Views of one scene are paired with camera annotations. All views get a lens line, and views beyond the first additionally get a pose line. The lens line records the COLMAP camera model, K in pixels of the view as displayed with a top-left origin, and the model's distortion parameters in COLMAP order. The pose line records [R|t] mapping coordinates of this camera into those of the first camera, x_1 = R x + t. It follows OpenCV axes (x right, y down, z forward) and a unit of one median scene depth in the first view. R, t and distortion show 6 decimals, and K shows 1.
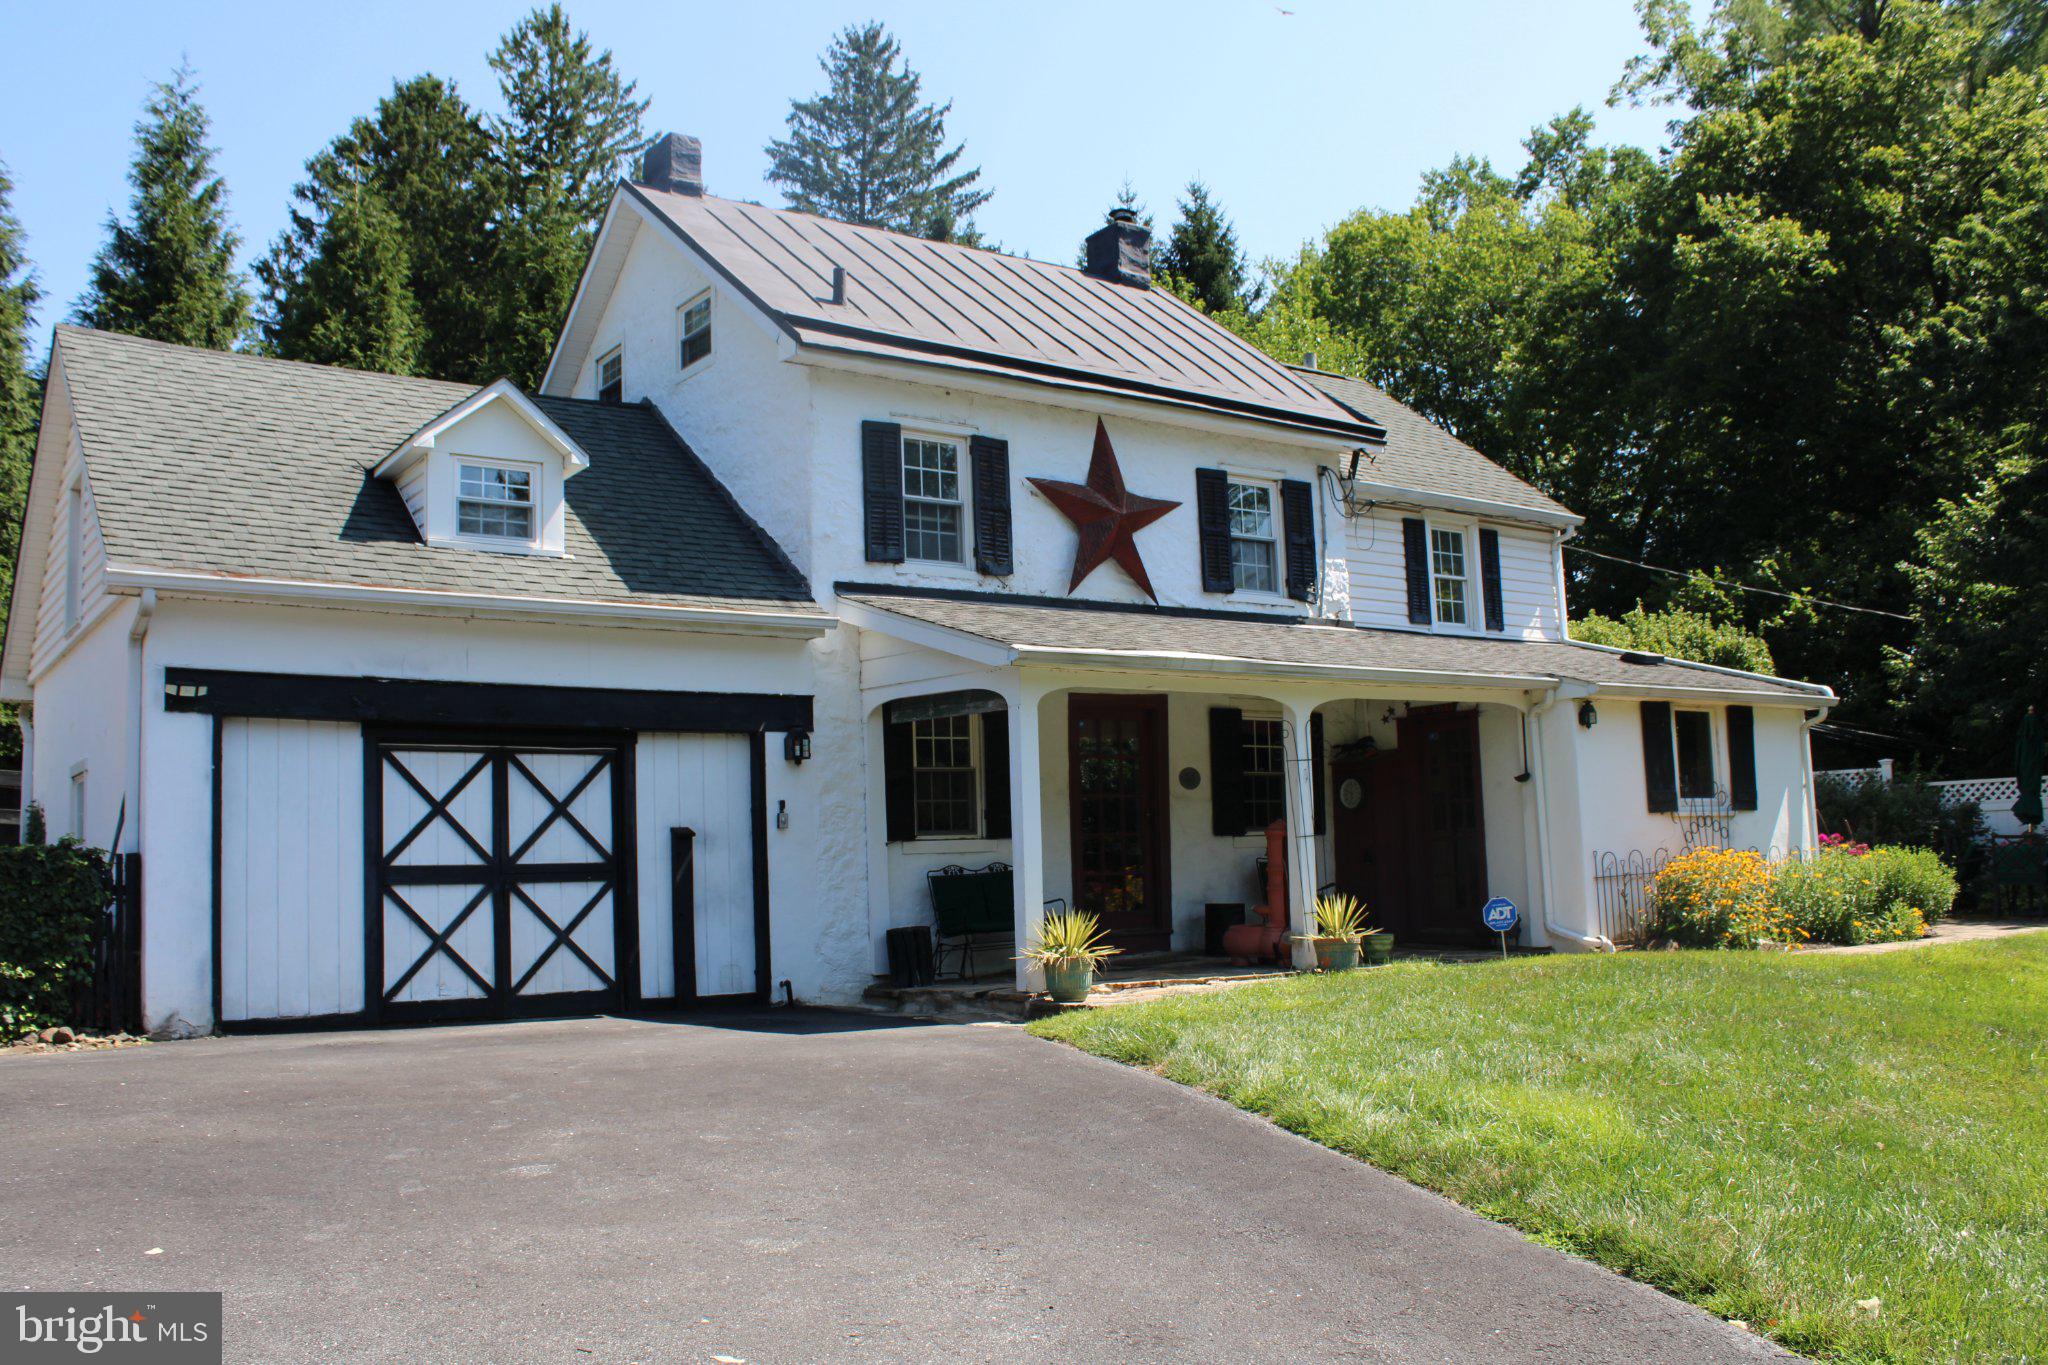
lens RADIAL K [[1834.5, 0, 1015.9], [0, 1834.5, 697.0], [0, 0, 1]] dist [-0.159792, 0.157942]
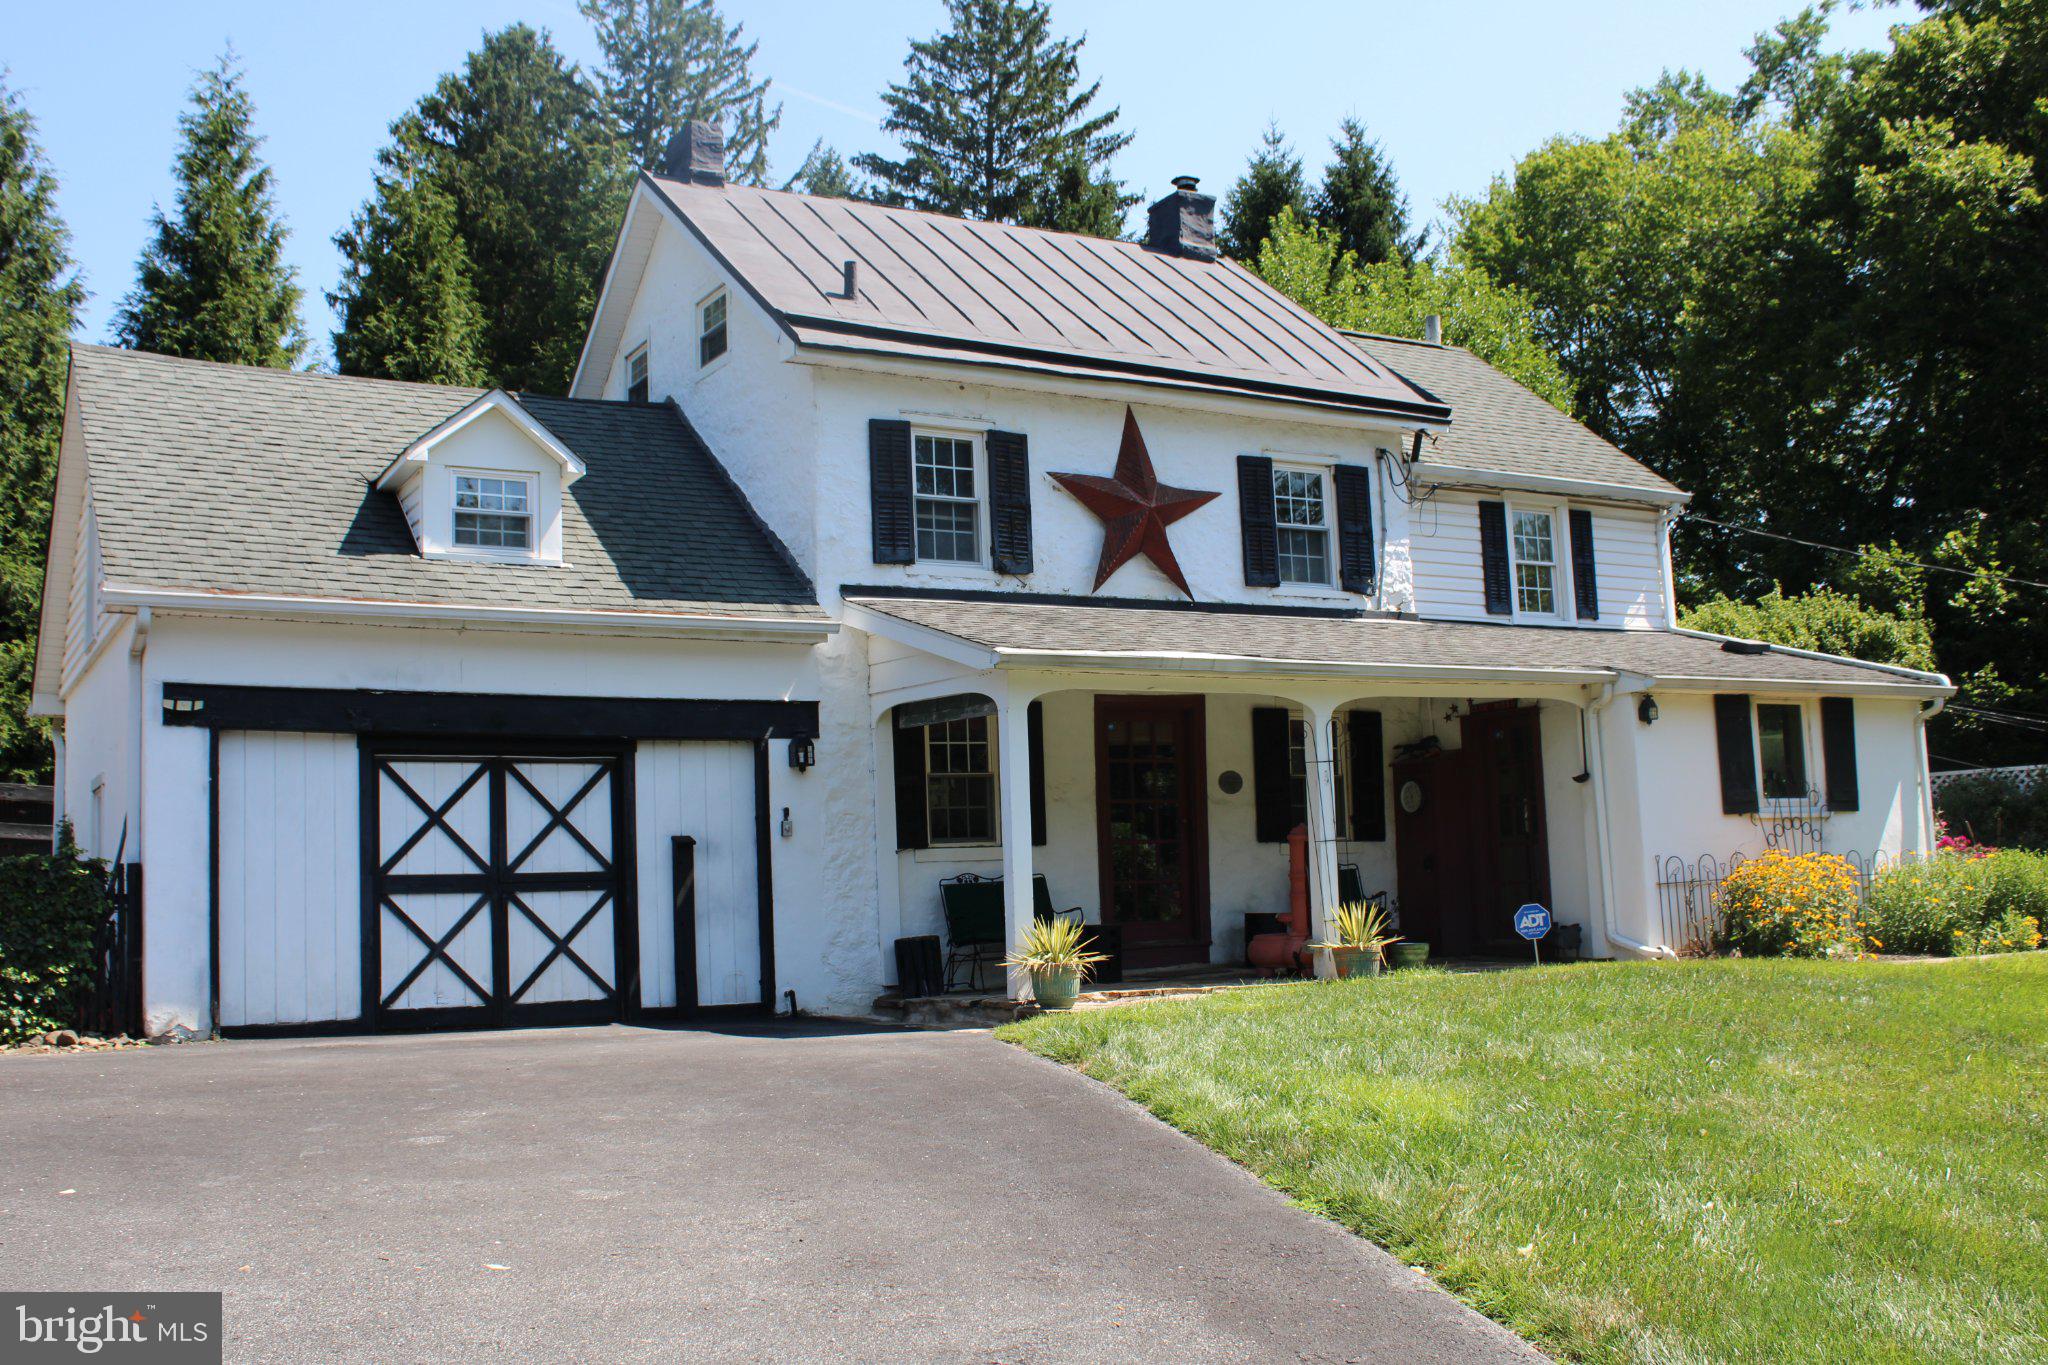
lens RADIAL K [[2087.0, 0, 1010.7], [0, 2087.0, 686.1], [0, 0, 1]] dist [-0.138267, 0.166233]
pose [[0.995008, -0.013876, -0.098826, 0.084996], [0.013423, 0.999896, -0.005246, -0.001267], [0.098889, 0.003893, 0.995091, -0.086550]]
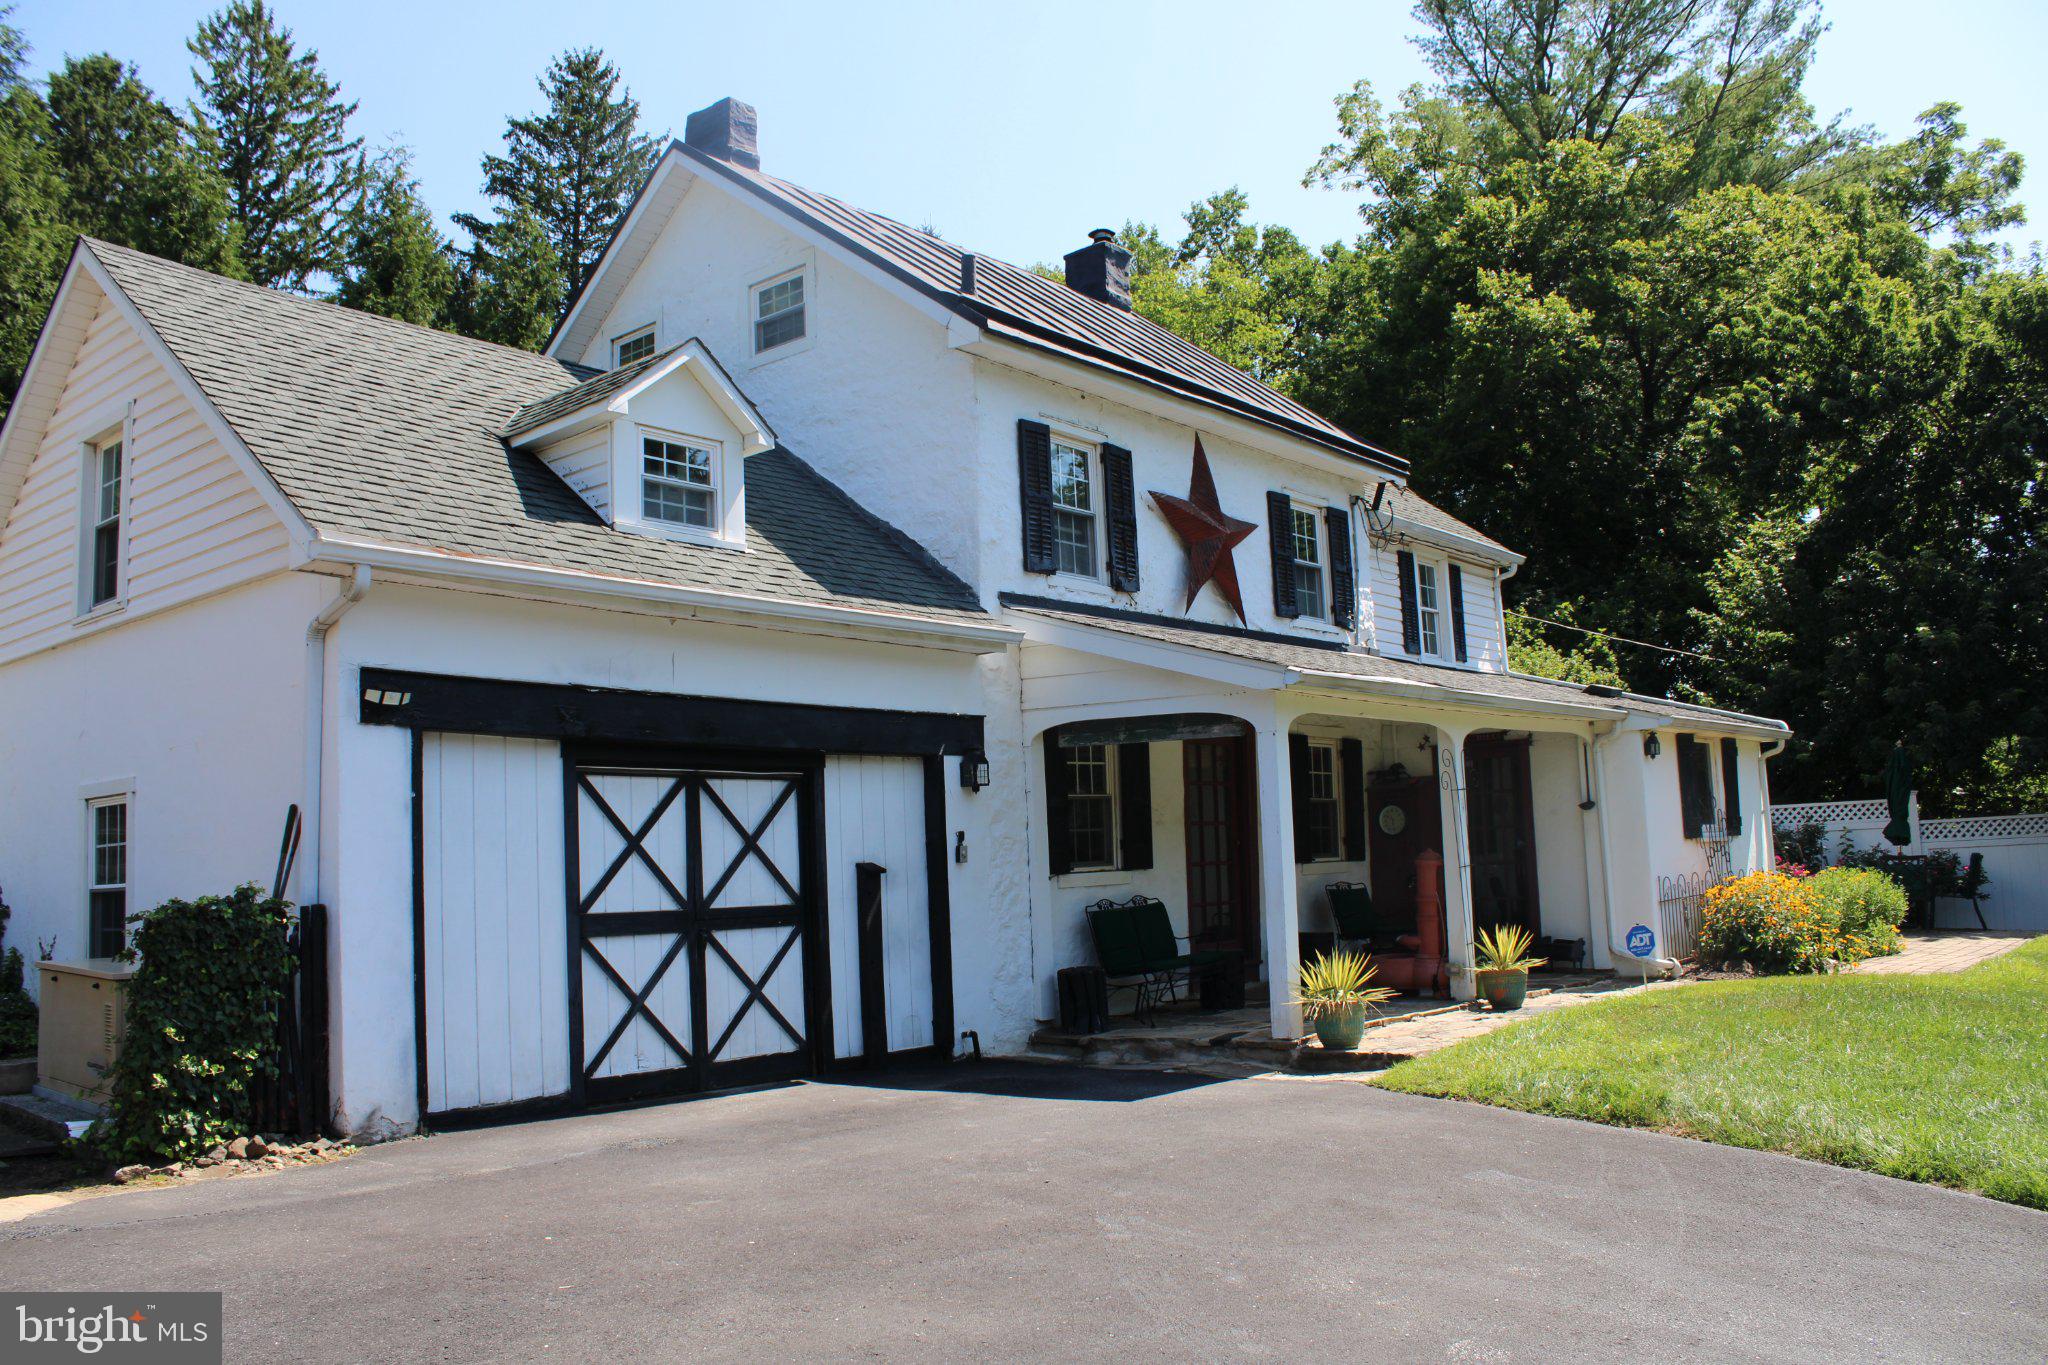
lens RADIAL K [[1692.9, 0, 1013.0], [0, 1692.9, 686.4], [0, 0, 1]] dist [-0.169347, 0.149843]
pose [[0.968921, 0.022266, 0.246365, -0.251806], [-0.018275, 0.999662, -0.018476, -0.000030], [-0.246693, 0.013400, 0.969001, 0.149303]]
